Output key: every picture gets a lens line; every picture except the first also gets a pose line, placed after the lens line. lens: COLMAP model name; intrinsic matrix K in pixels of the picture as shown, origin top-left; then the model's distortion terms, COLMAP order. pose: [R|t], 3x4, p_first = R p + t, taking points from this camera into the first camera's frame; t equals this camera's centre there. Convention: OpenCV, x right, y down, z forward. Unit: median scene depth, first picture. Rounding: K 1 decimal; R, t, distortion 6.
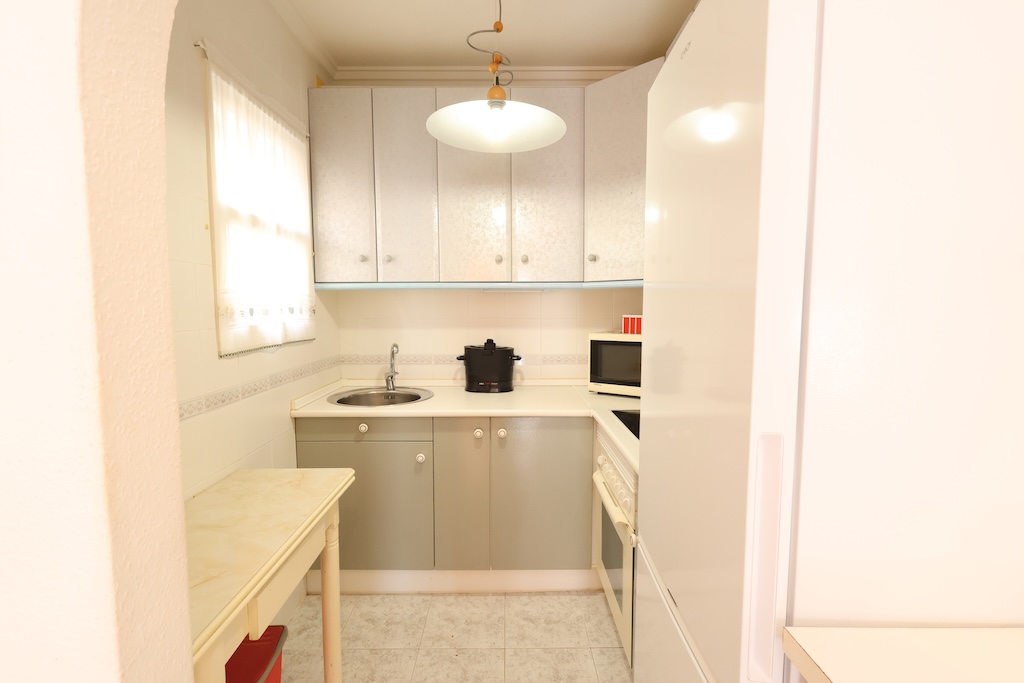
lens RADIAL K [[474.1, 0, 510.4], [0, 474.1, 341.2], [0, 0, 1]] dist [0.000400, 0.000117]
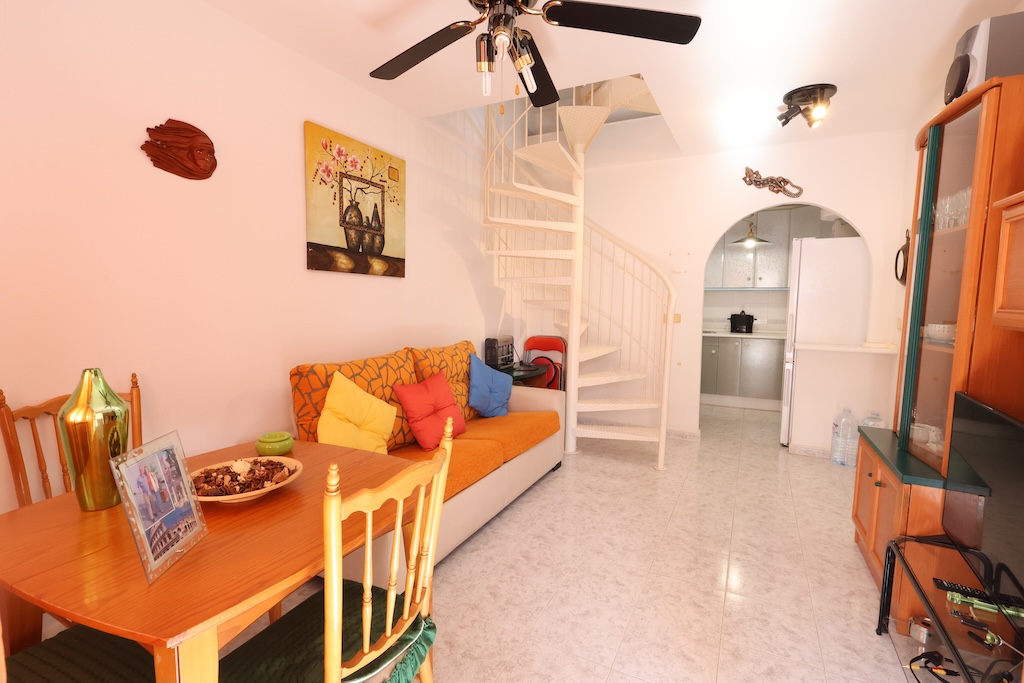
lens RADIAL K [[474.1, 0, 510.4], [0, 474.1, 341.2], [0, 0, 1]] dist [0.000400, 0.000117]
pose [[0.894789, 0.055068, -0.443079, -0.022481], [-0.043764, 0.998404, 0.035705, 0.112547], [0.444338, -0.012558, 0.895771, -1.703291]]
